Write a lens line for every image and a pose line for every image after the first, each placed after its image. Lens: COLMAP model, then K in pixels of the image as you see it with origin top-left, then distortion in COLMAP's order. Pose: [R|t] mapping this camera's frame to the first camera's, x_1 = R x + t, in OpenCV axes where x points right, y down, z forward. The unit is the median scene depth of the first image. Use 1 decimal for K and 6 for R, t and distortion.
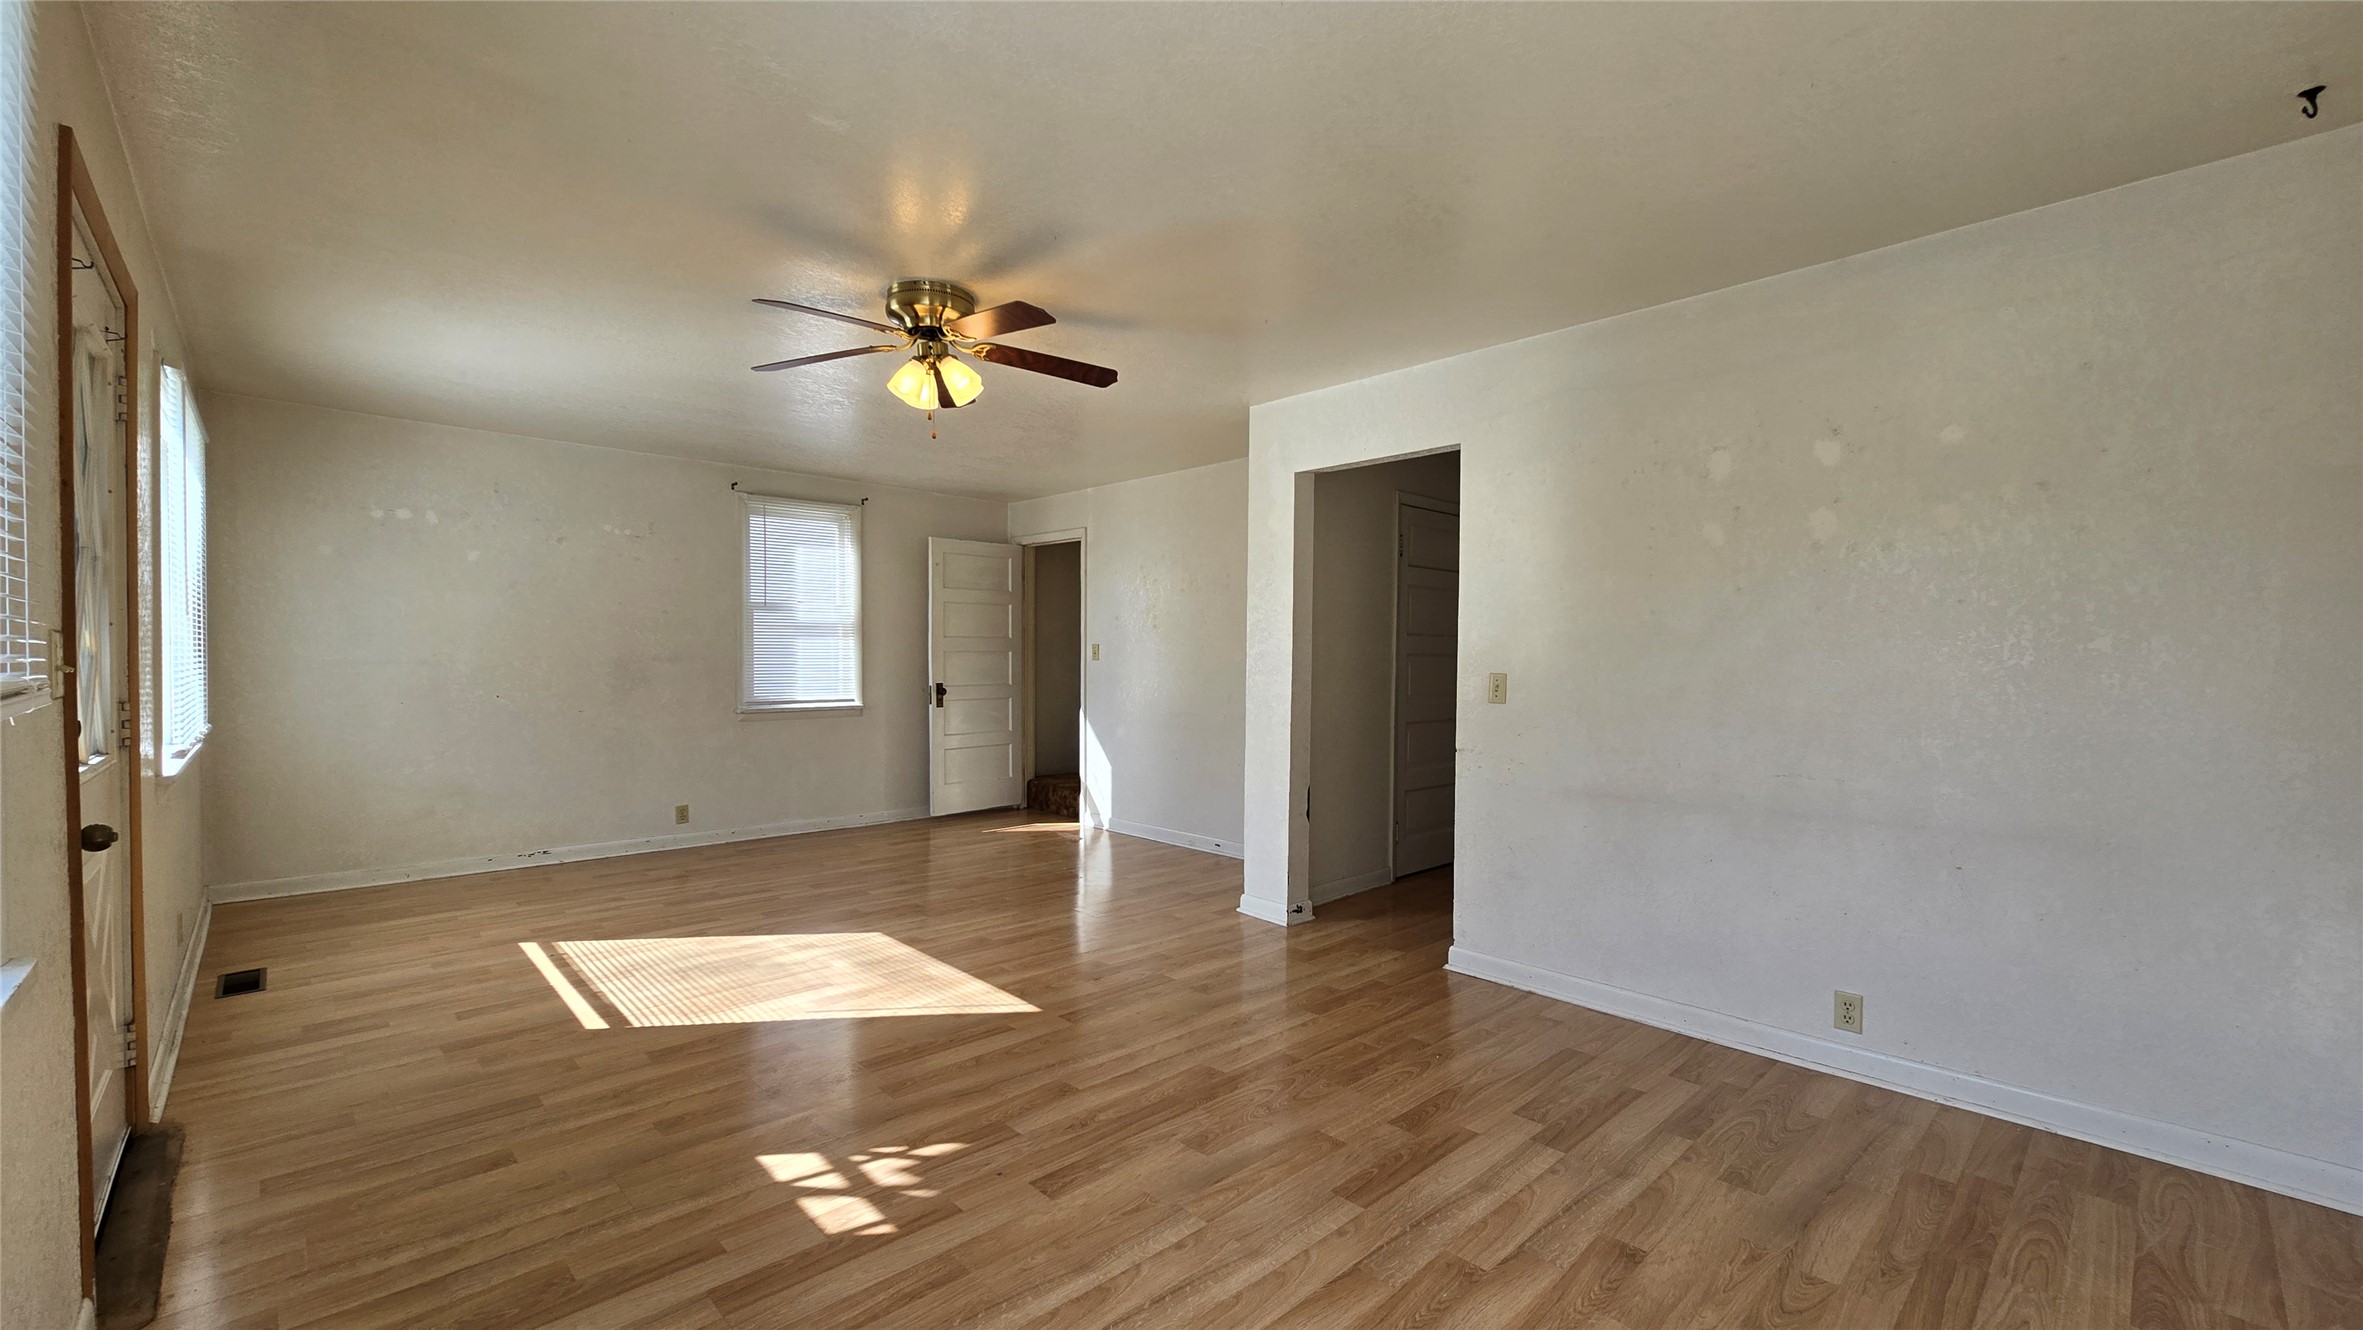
lens RADIAL K [[962.2, 0, 1202.4], [0, 962.2, 675.6], [0, 0, 1]] dist [-0.004190, -0.001151]
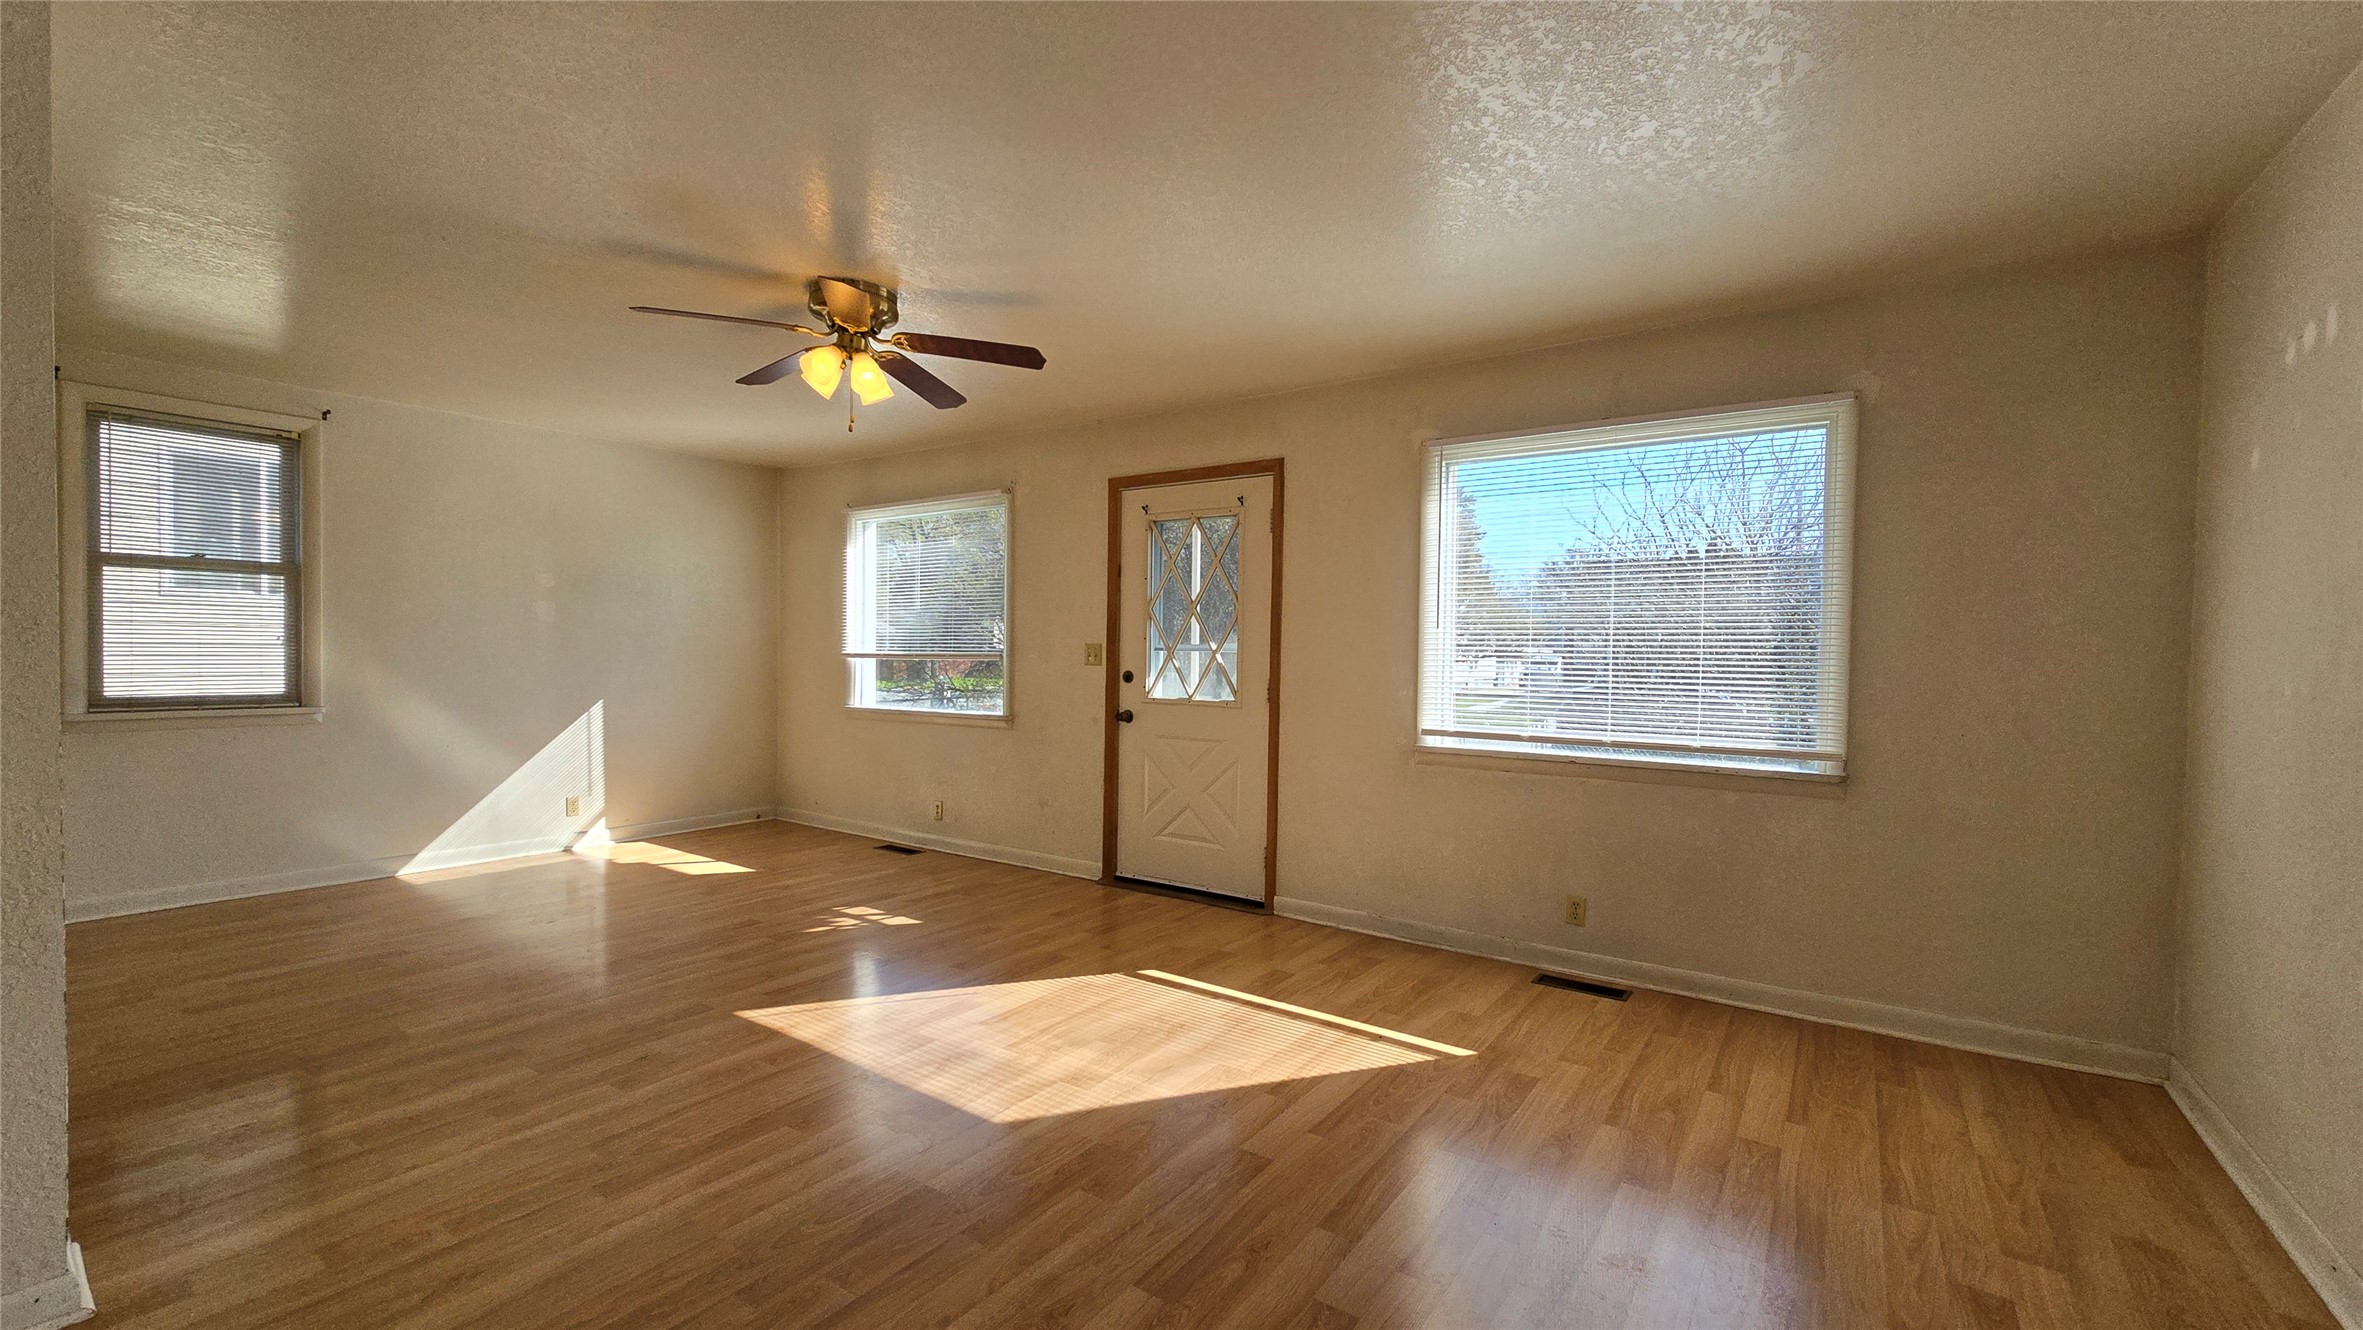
lens RADIAL K [[962.2, 0, 1202.4], [0, 962.2, 675.6], [0, 0, 1]] dist [-0.004190, -0.001151]
pose [[-0.979804, -0.018494, -0.199102, -0.383146], [-0.027490, 0.998717, 0.042517, -0.037669], [0.198060, 0.047132, -0.979056, 1.796395]]
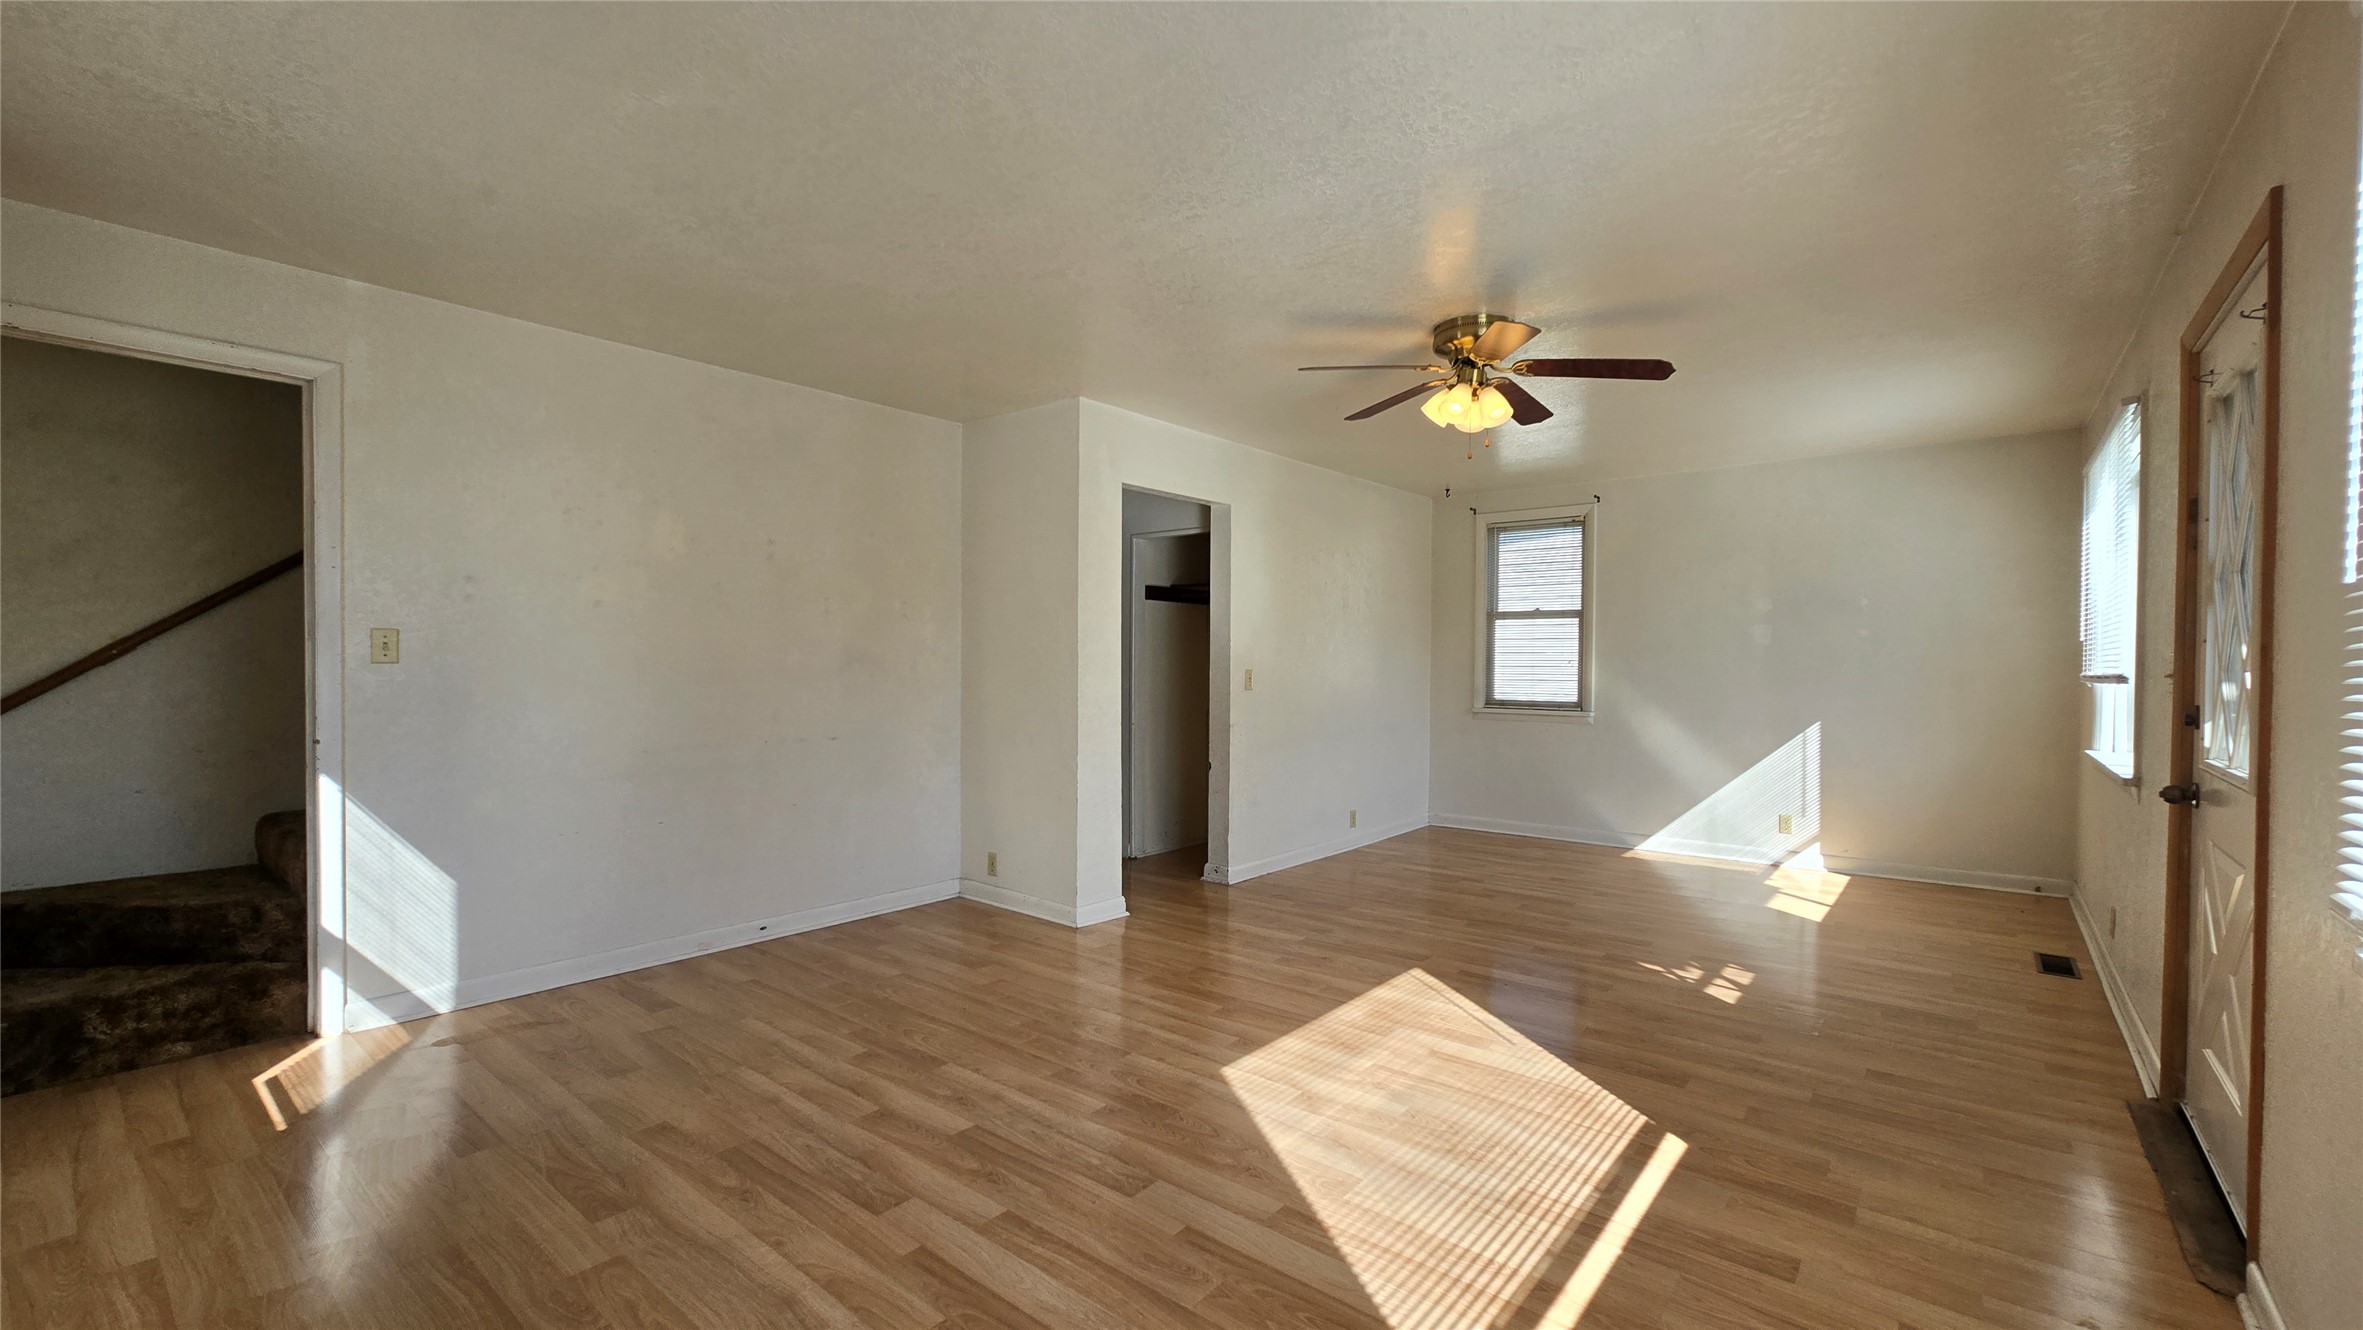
lens RADIAL K [[962.2, 0, 1202.4], [0, 962.2, 675.6], [0, 0, 1]] dist [-0.004190, -0.001151]
pose [[-0.118045, -0.026132, 0.992664, -1.135730], [0.012744, 0.999531, 0.027828, -0.033810], [-0.992927, 0.015936, -0.117656, 1.233335]]
